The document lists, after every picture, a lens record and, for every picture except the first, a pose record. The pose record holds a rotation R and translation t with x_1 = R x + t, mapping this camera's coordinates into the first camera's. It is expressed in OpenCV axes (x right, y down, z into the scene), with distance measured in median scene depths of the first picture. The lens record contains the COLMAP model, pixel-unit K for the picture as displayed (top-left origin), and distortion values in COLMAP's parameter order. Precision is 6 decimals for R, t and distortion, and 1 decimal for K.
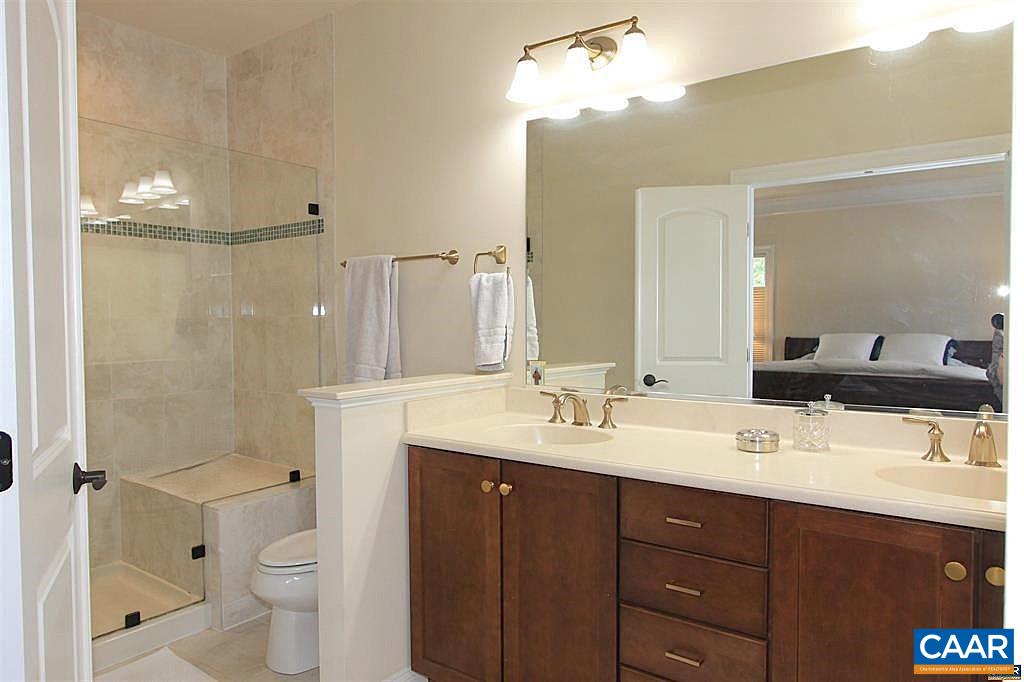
lens RADIAL K [[664.4, 0, 512.0], [0, 664.4, 341.0], [0, 0, 1]] dist [-0.007879, 0.000767]
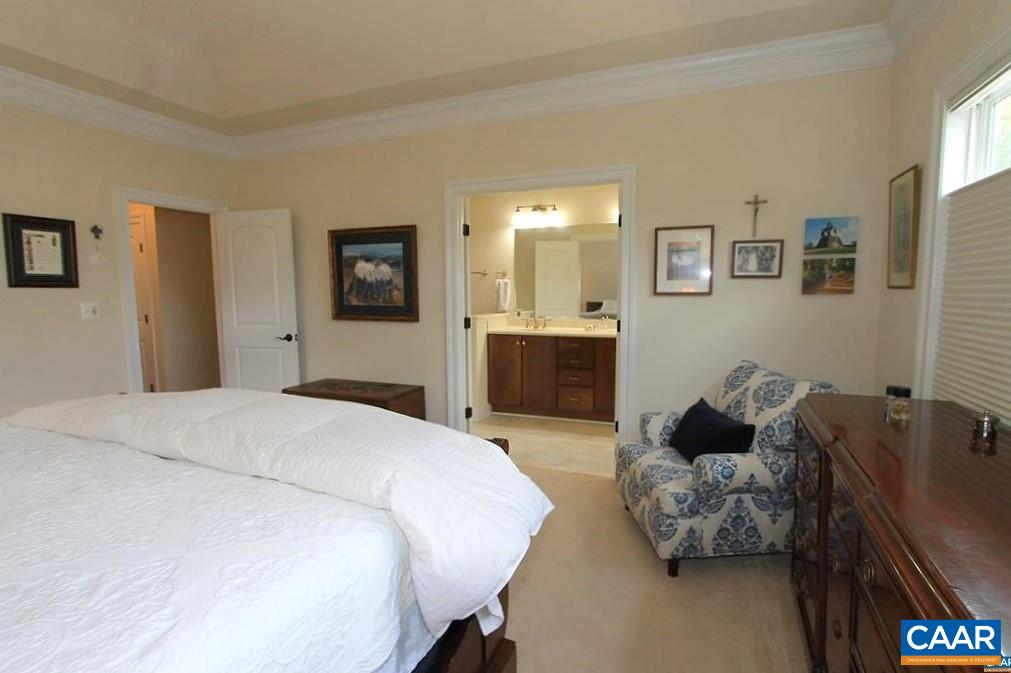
lens RADIAL K [[478.9, 0, 505.5], [0, 478.9, 336.5], [0, 0, 1]] dist [-0.023364, 0.000174]
pose [[0.970759, -0.021778, 0.239065, -0.610980], [0.006792, 0.997969, 0.063331, 0.018943], [-0.239958, -0.059856, 0.968936, -1.246353]]
